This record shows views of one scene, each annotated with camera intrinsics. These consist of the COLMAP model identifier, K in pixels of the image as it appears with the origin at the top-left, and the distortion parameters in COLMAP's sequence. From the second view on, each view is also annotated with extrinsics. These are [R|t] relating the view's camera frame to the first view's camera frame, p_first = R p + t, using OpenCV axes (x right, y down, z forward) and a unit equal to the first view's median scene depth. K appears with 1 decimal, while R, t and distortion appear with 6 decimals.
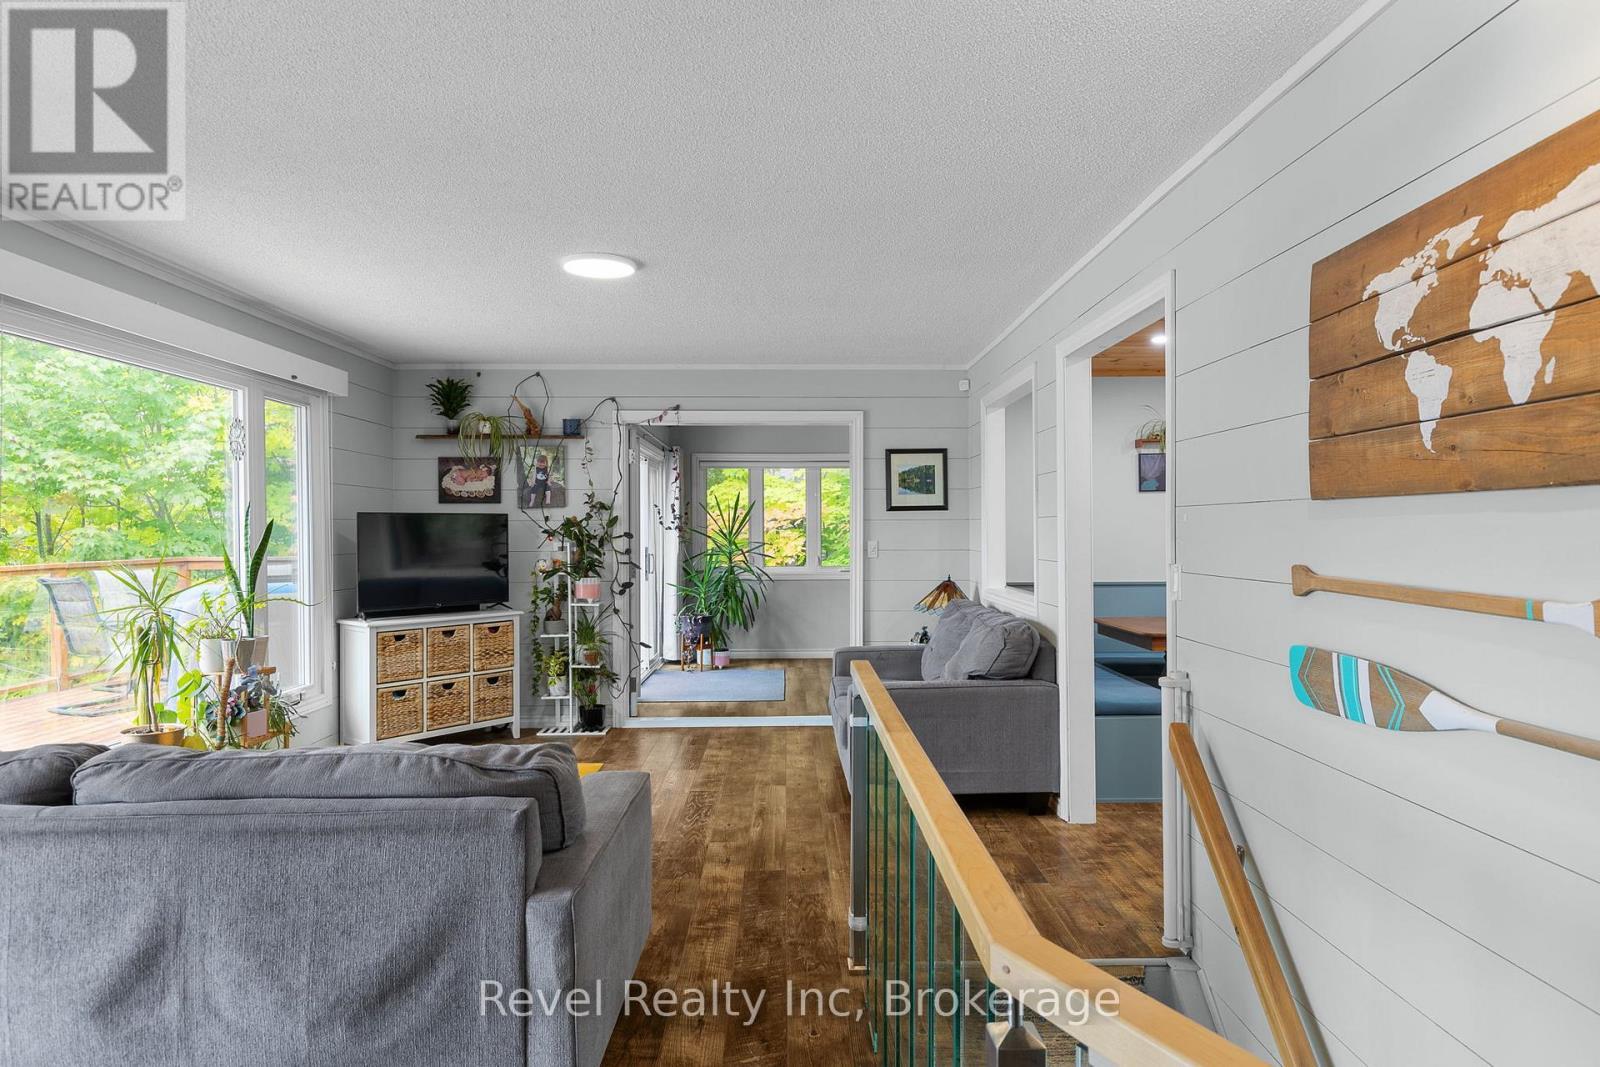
lens RADIAL K [[980.1, 0, 790.7], [0, 980.1, 538.1], [0, 0, 1]] dist [0.022329, 0.000274]
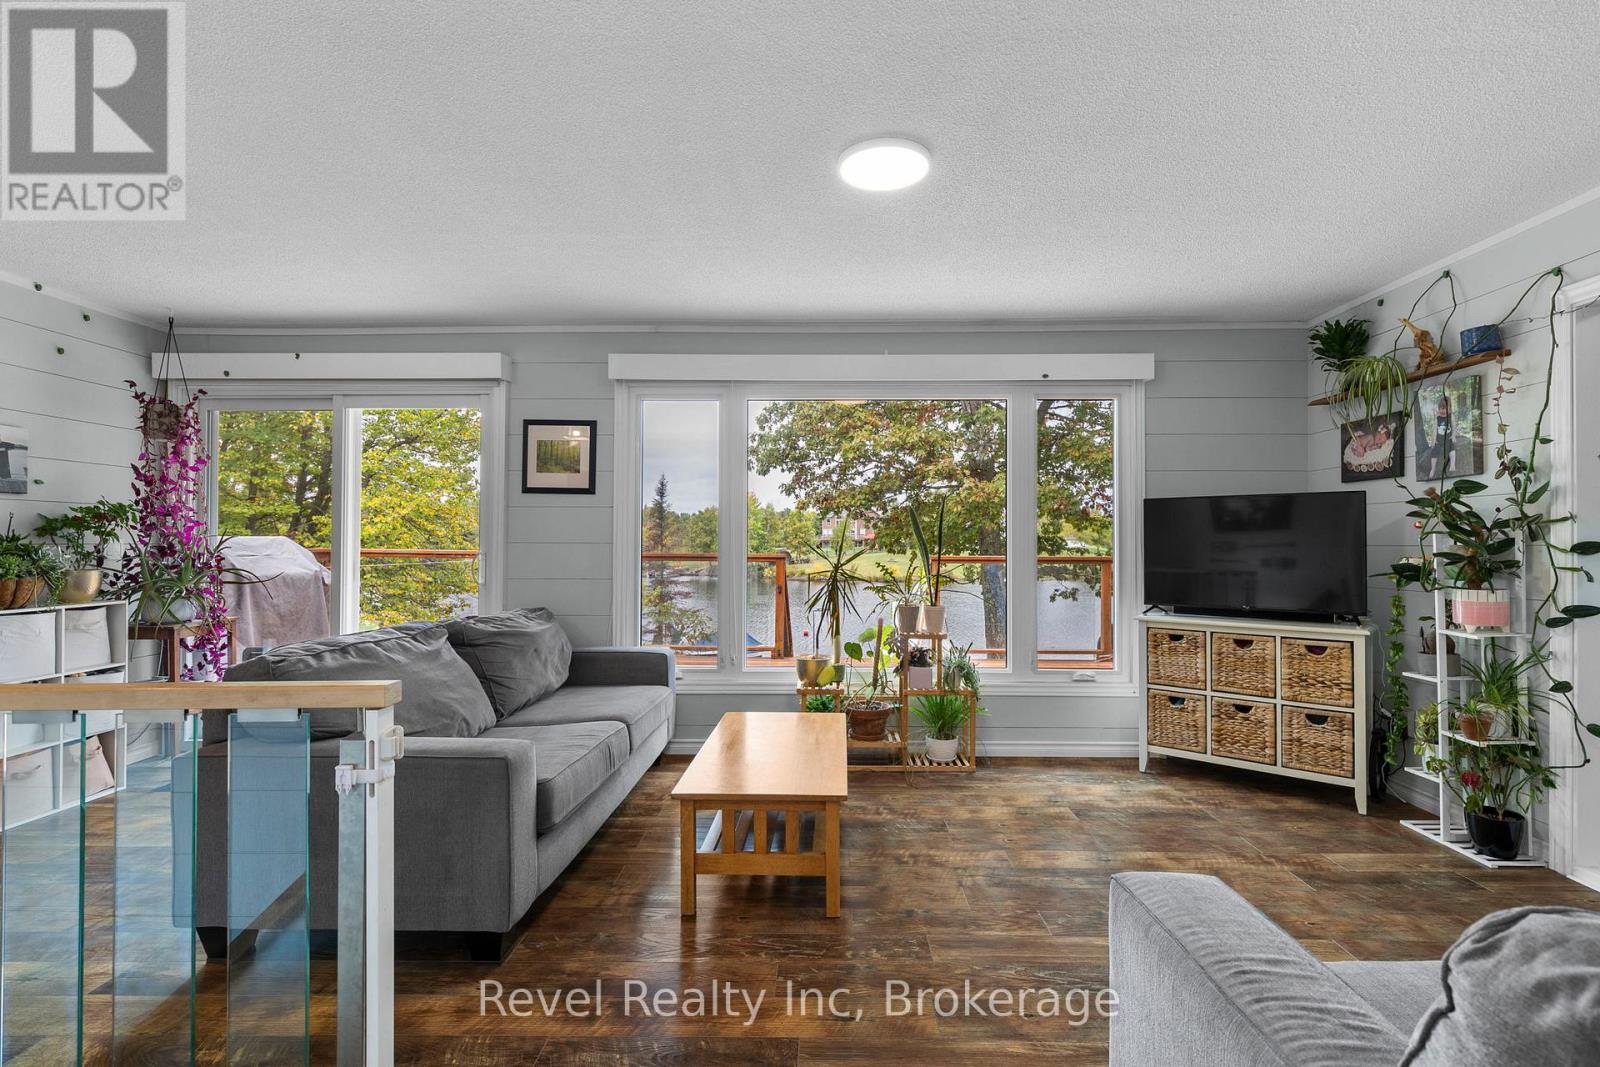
lens RADIAL K [[760.2, 0, 824.4], [0, 760.2, 530.8], [0, 0, 1]] dist [-0.001060, -0.001425]
pose [[-0.030845, -0.012194, -0.999450, 0.276233], [-0.011939, 0.999859, -0.011831, 0.015676], [0.999453, 0.011567, -0.030986, 0.651418]]
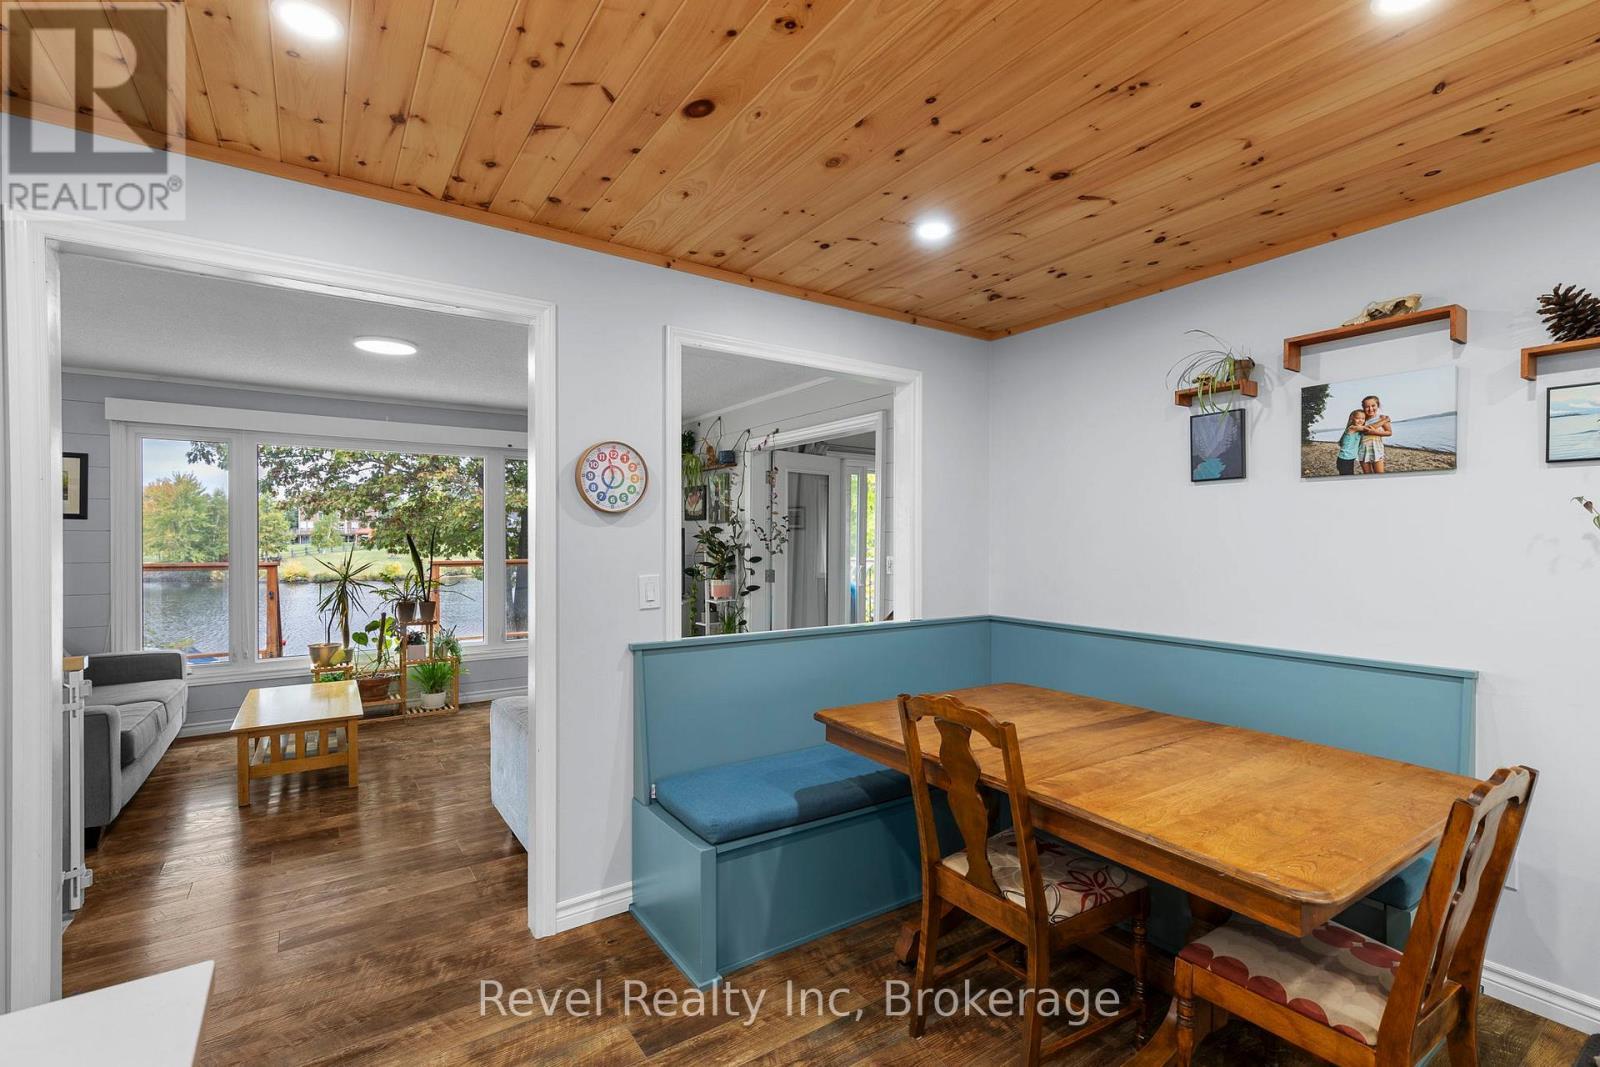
lens RADIAL K [[719.4, 0, 813.9], [0, 719.4, 544.0], [0, 0, 1]] dist [0.004396, -0.000790]
pose [[0.553267, 0.010574, -0.832937, 0.637241], [-0.010099, 0.999931, 0.005986, -0.011403], [0.832942, 0.005100, 0.553336, 0.630837]]
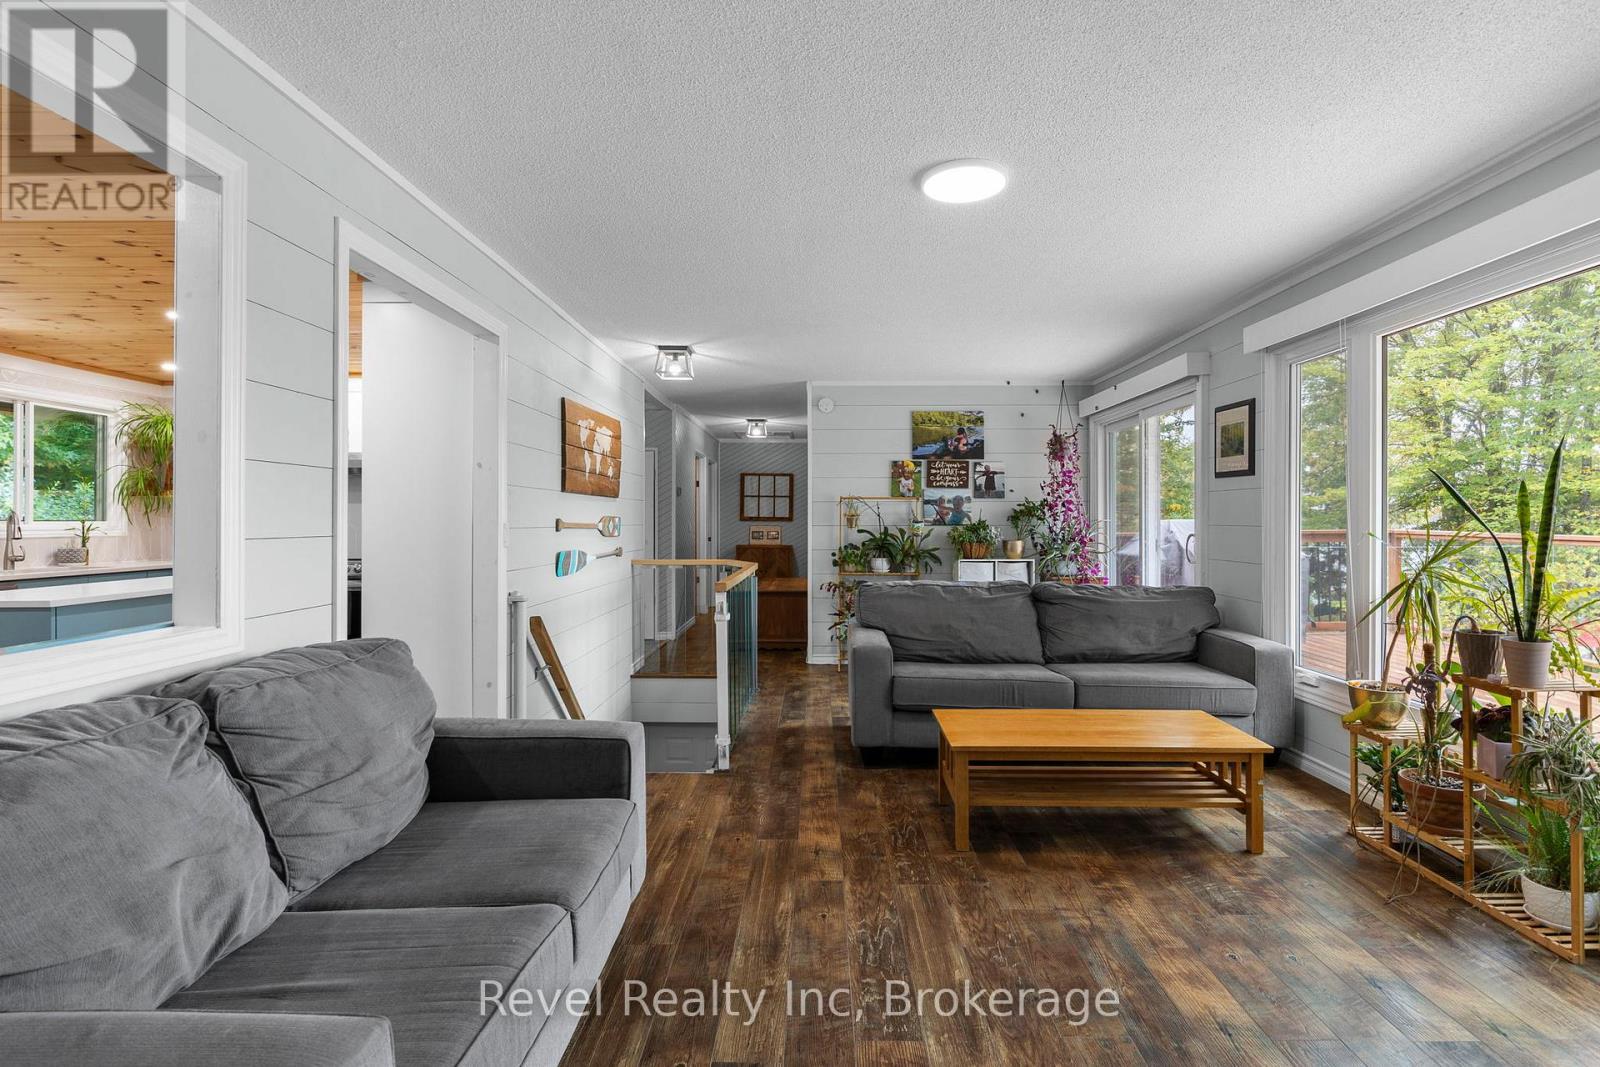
lens RADIAL K [[760.2, 0, 799.9], [0, 760.2, 516.8], [0, 0, 1]] dist [-0.001060, -0.001425]
pose [[-0.999598, 0.004977, 0.027901, -0.045317], [0.005084, 0.999980, 0.003773, 0.008295], [-0.027882, 0.003914, -0.999604, 1.115768]]
